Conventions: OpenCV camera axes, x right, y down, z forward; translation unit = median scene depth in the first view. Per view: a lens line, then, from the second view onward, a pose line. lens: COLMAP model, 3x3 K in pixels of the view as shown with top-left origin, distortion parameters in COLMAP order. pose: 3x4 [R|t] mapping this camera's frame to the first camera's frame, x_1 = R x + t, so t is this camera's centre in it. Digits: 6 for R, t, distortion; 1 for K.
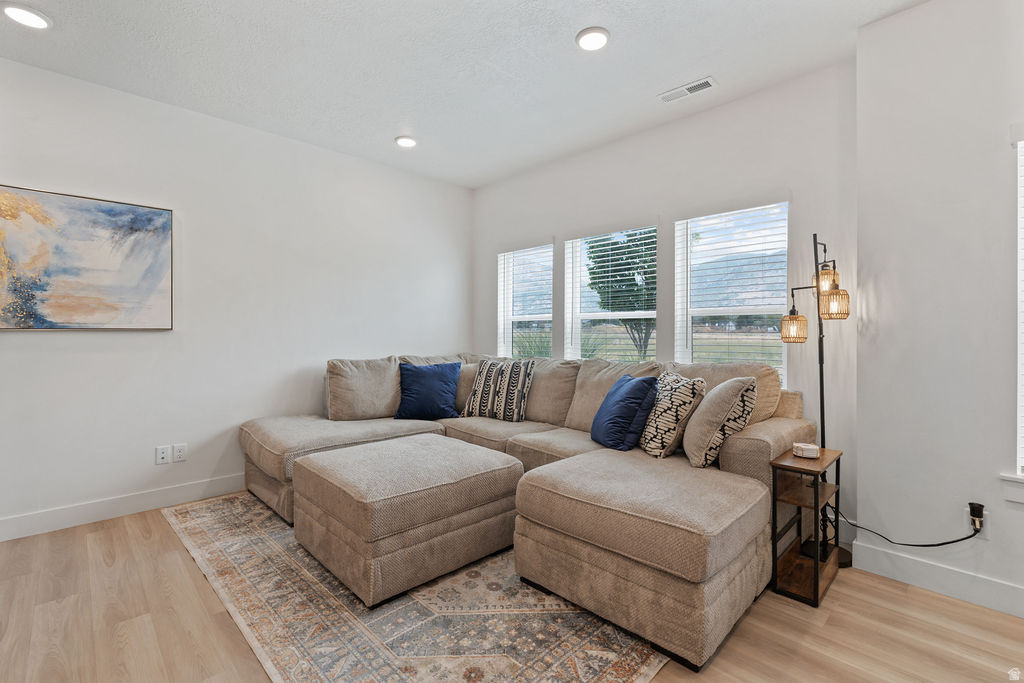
lens RADIAL K [[463.8, 0, 511.7], [0, 463.8, 335.8], [0, 0, 1]] dist [-0.002978, 0.000306]
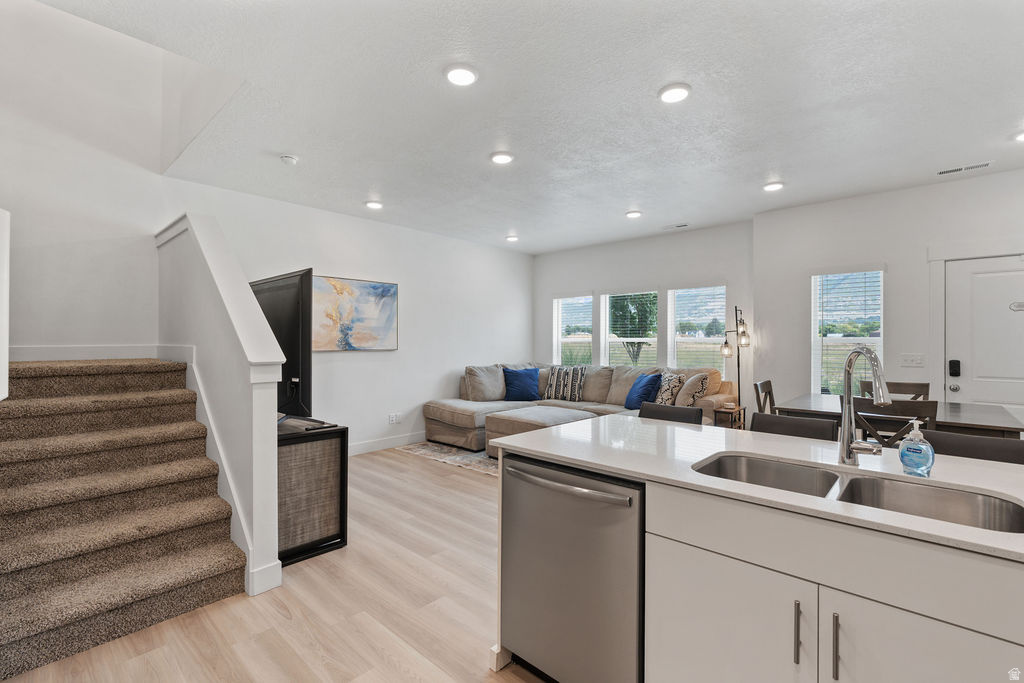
lens RADIAL K [[463.8, 0, 511.9], [0, 463.8, 343.7], [0, 0, 1]] dist [-0.002978, 0.000306]
pose [[0.998433, 0.000824, 0.055953, -0.392655], [-0.000787, 0.999999, -0.000694, -0.036903], [-0.055954, 0.000649, 0.998433, -0.854175]]
